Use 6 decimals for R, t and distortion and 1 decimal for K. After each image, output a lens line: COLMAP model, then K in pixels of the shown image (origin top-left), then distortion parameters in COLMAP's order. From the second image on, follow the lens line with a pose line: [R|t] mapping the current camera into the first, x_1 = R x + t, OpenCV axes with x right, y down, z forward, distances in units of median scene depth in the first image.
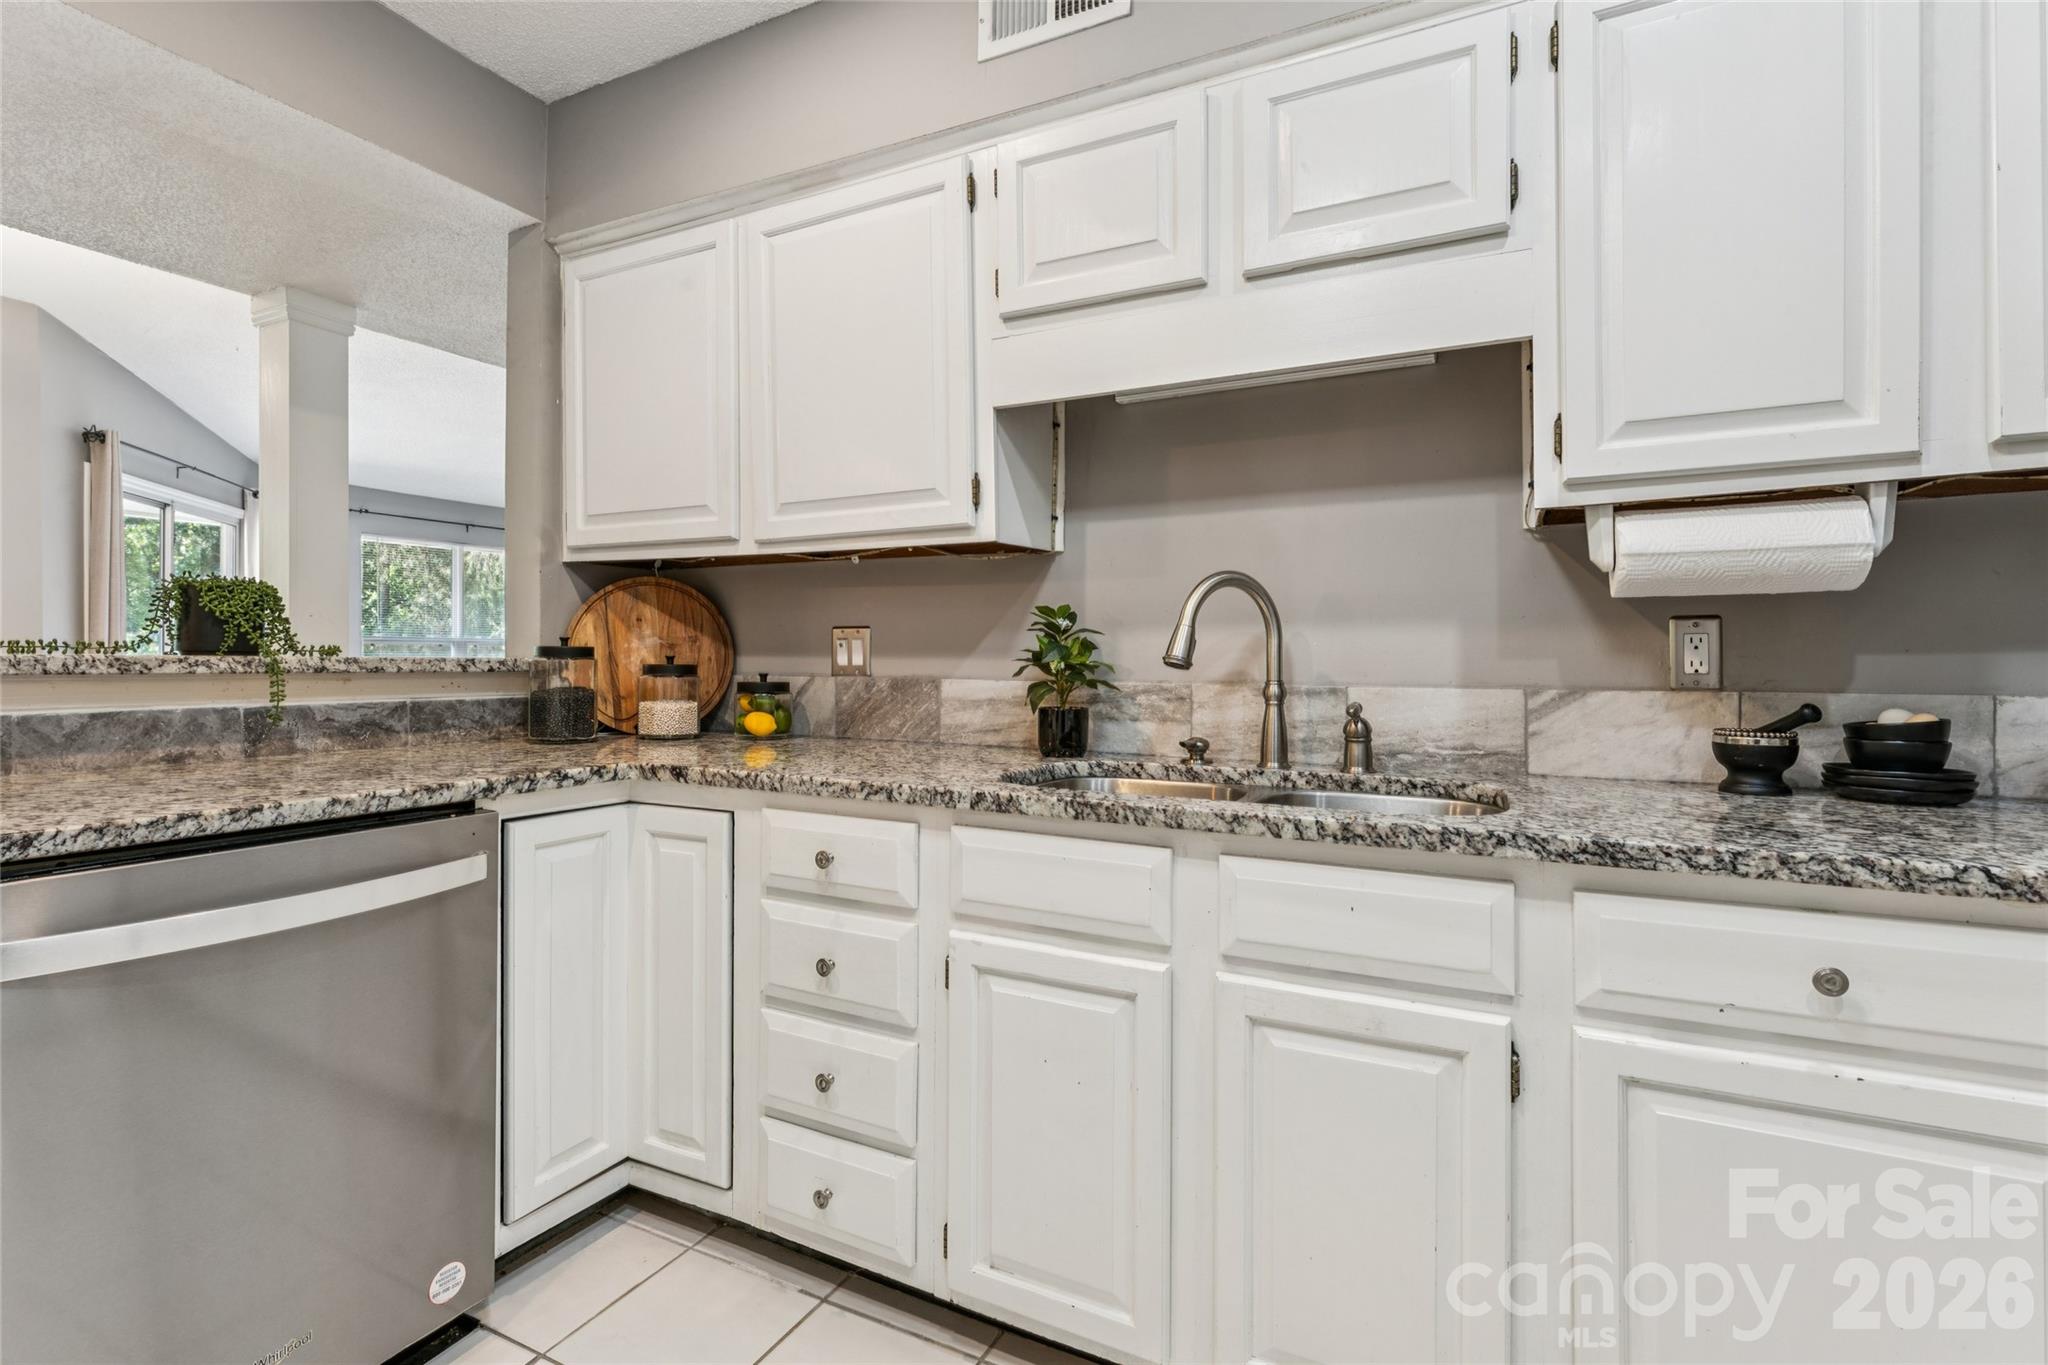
lens RADIAL K [[949.0, 0, 1020.3], [0, 949.0, 645.5], [0, 0, 1]] dist [-0.000301, -0.000622]
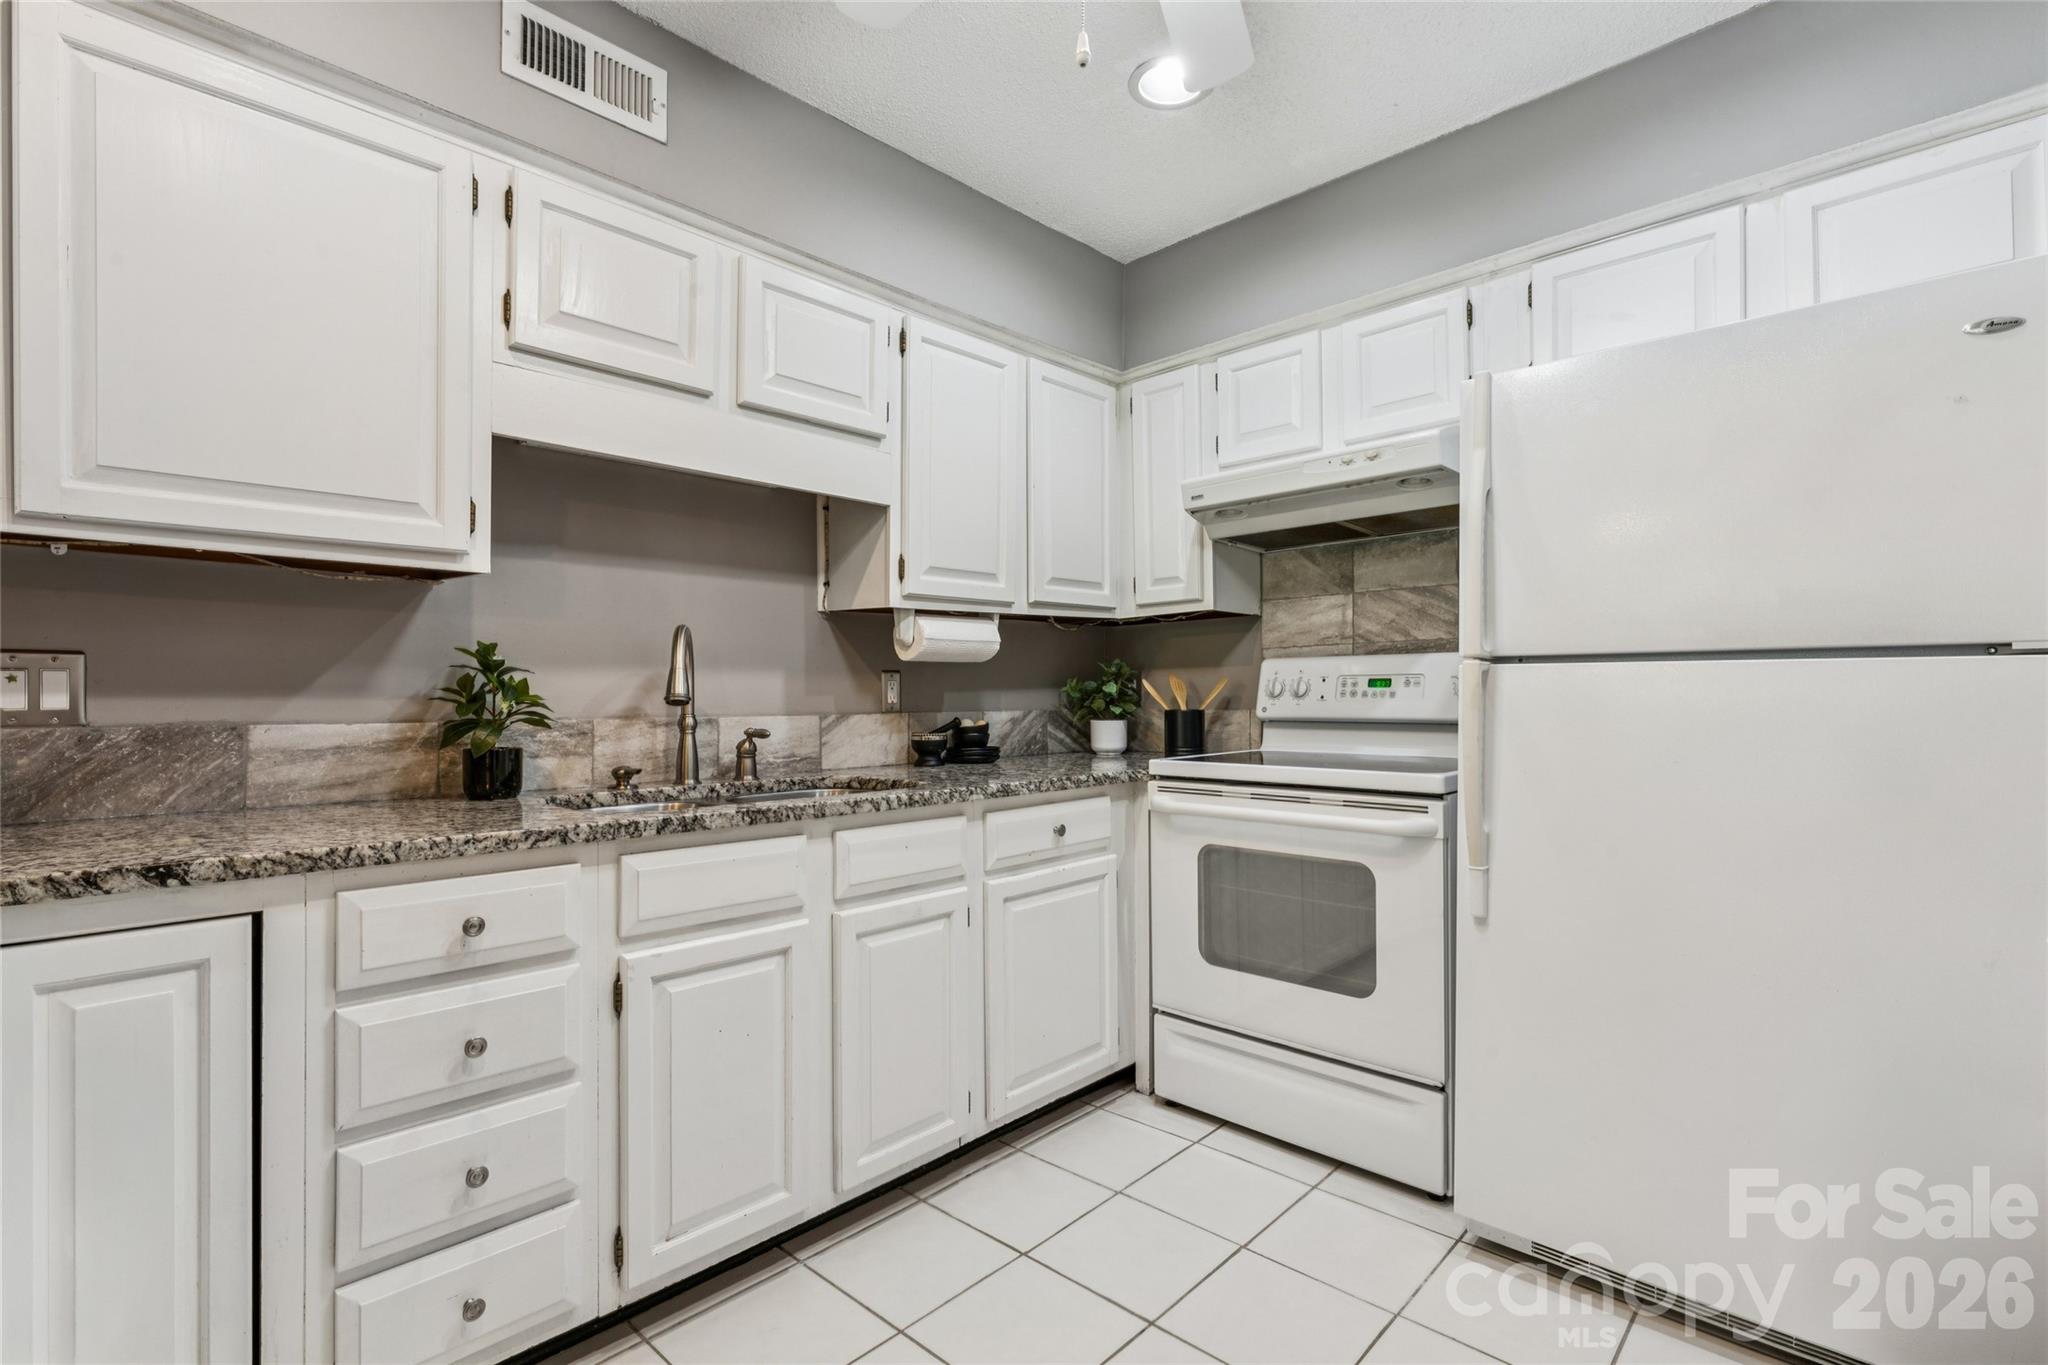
lens RADIAL K [[942.7, 0, 1033.3], [0, 942.7, 669.7], [0, 0, 1]] dist [0.001292, 0.000009]
pose [[0.281886, 0.020979, 0.959219, -0.843051], [-0.011089, 0.999765, -0.018607, -0.003222], [-0.959384, -0.005392, 0.282052, 0.232846]]
